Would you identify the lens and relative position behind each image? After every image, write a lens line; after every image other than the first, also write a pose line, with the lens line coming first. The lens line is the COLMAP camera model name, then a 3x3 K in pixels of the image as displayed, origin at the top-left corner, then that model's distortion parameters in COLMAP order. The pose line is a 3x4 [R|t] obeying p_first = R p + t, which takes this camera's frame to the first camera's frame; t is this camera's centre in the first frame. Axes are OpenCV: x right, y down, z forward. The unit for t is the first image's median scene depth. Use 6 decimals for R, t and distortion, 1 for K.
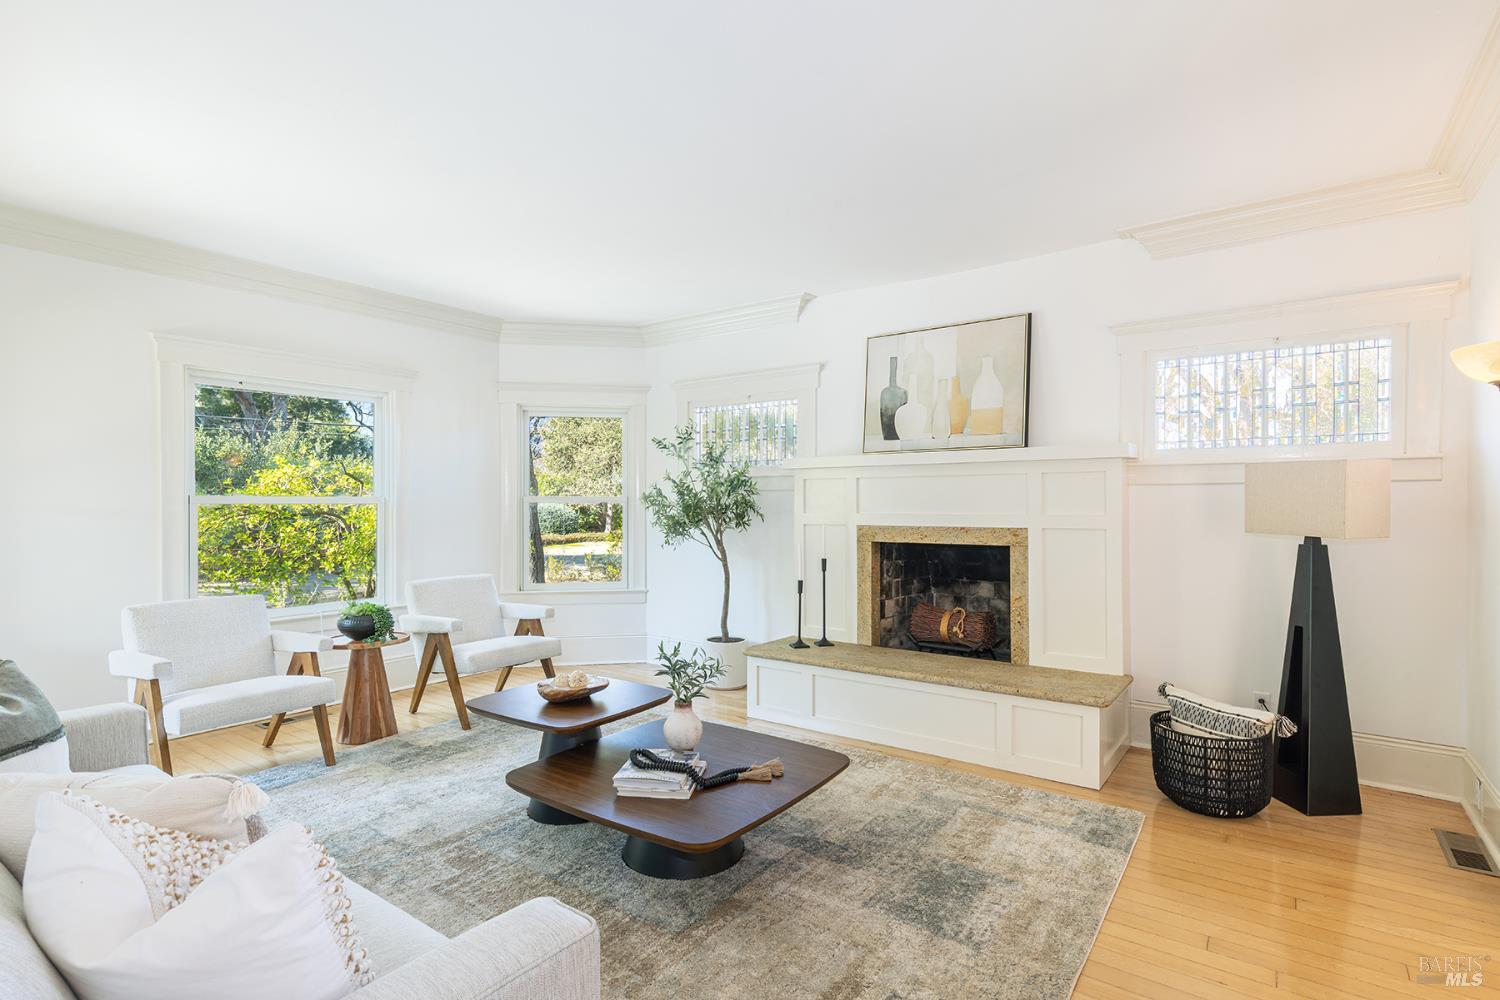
lens RADIAL K [[716.2, 0, 758.8], [0, 716.2, 513.3], [0, 0, 1]] dist [-0.013461, 0.000003]
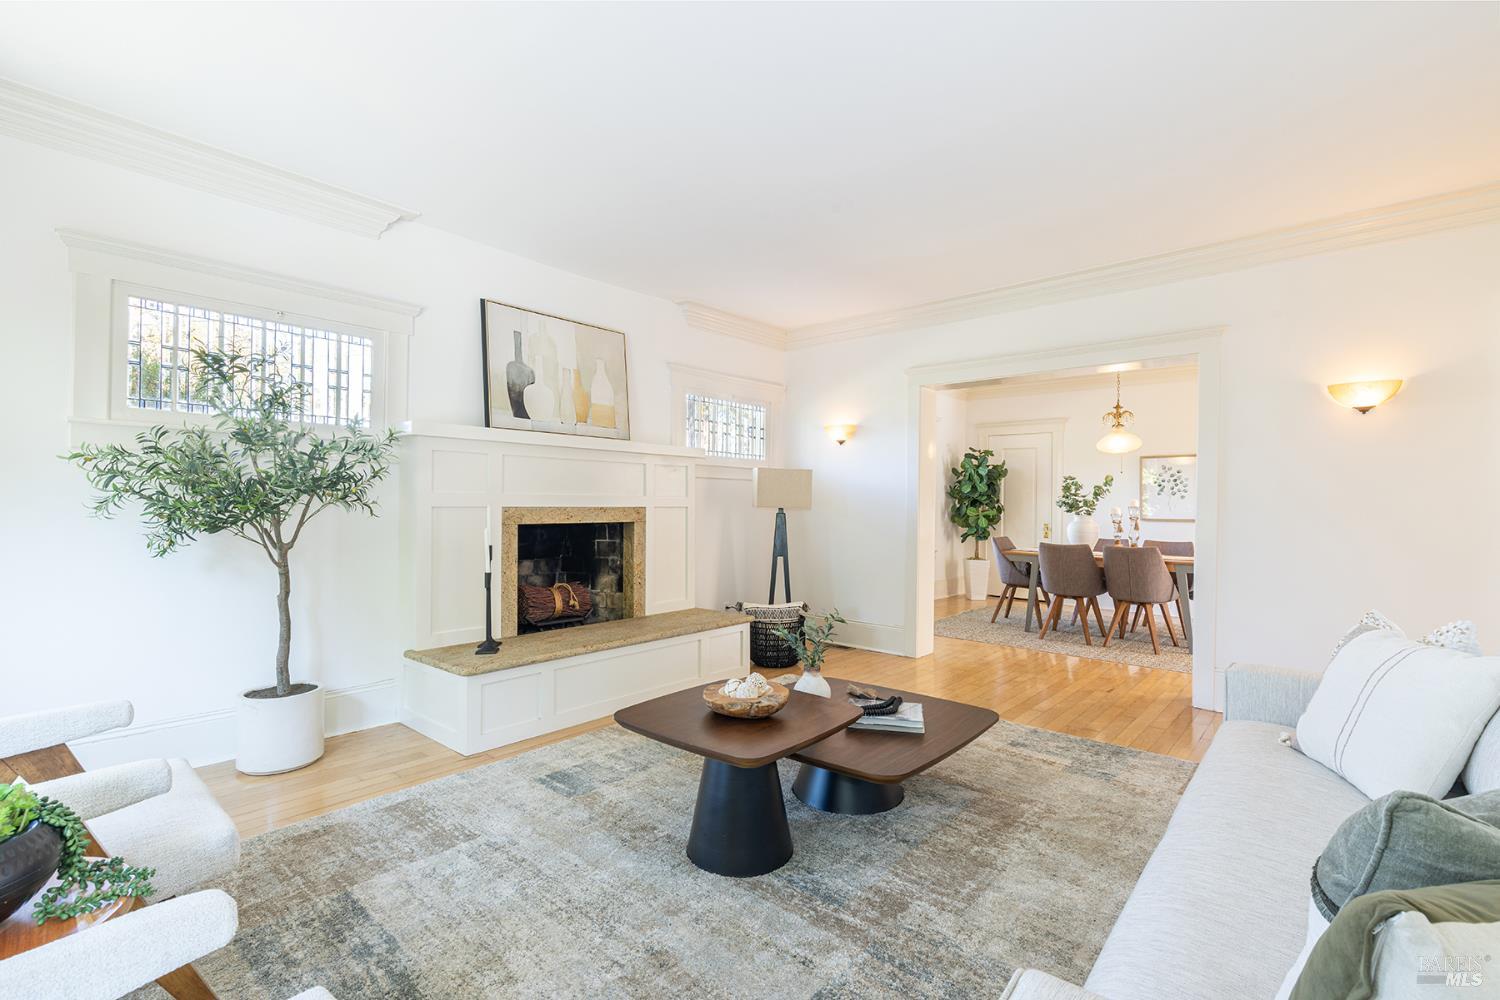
lens RADIAL K [[673.7, 0, 754.8], [0, 673.7, 505.6], [0, 0, 1]] dist [0.001467, 0.000280]
pose [[0.104677, -0.000431, 0.994506, -0.695682], [0.001302, 0.999999, 0.000296, 0.015666], [-0.994505, 0.001264, 0.104677, 0.605328]]
